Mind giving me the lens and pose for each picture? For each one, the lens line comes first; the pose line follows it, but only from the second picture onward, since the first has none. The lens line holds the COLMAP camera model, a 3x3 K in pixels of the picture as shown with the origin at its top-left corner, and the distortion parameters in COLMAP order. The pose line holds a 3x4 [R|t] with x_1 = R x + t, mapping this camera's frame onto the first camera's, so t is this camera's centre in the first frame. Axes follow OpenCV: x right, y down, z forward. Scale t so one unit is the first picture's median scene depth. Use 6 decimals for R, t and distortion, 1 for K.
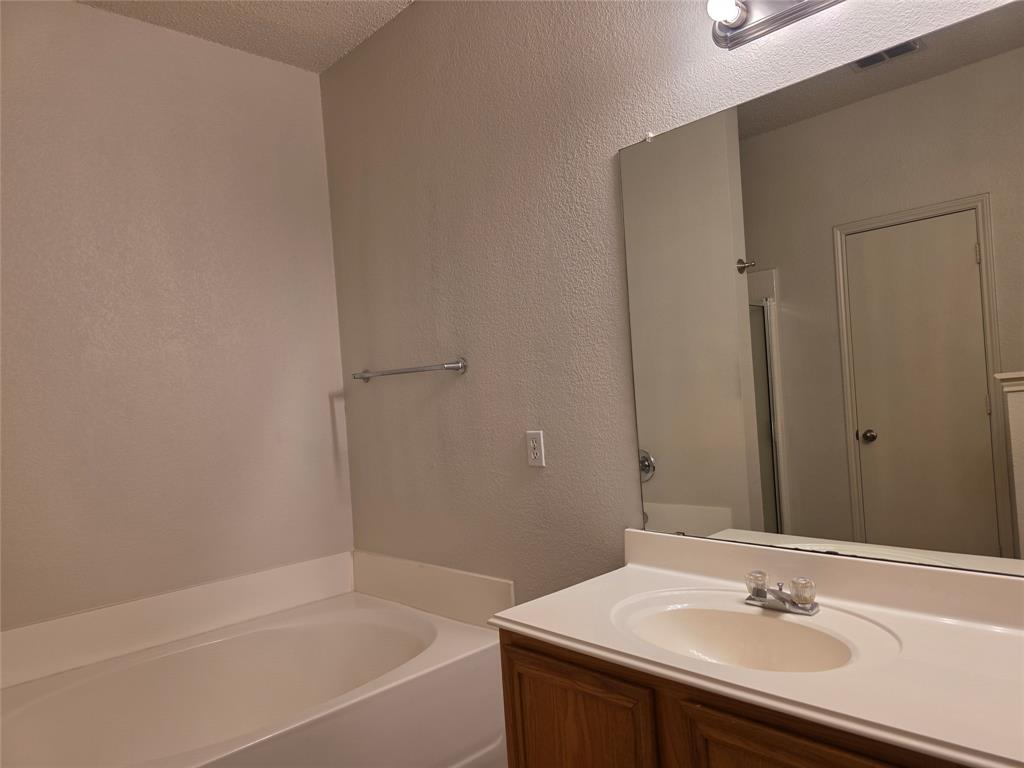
lens RADIAL K [[690.7, 0, 504.8], [0, 690.7, 389.8], [0, 0, 1]] dist [0.036461, -0.027952]
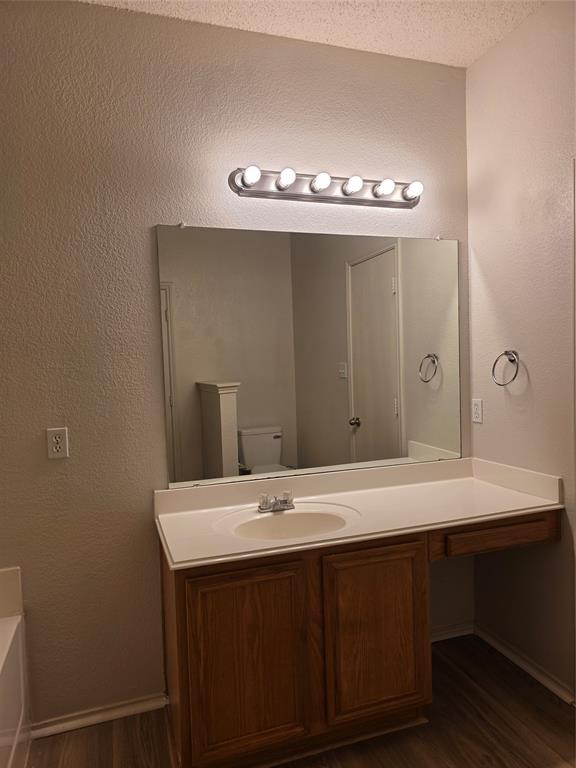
lens RADIAL K [[518.1, 0, 282.4], [0, 518.1, 381.9], [0, 0, 1]] dist [0.036461, -0.027952]
pose [[0.421588, 0.016278, 0.906642, -0.602810], [0.003336, 0.999804, -0.019502, -0.000258], [-0.906782, 0.011246, 0.421451, 0.279502]]
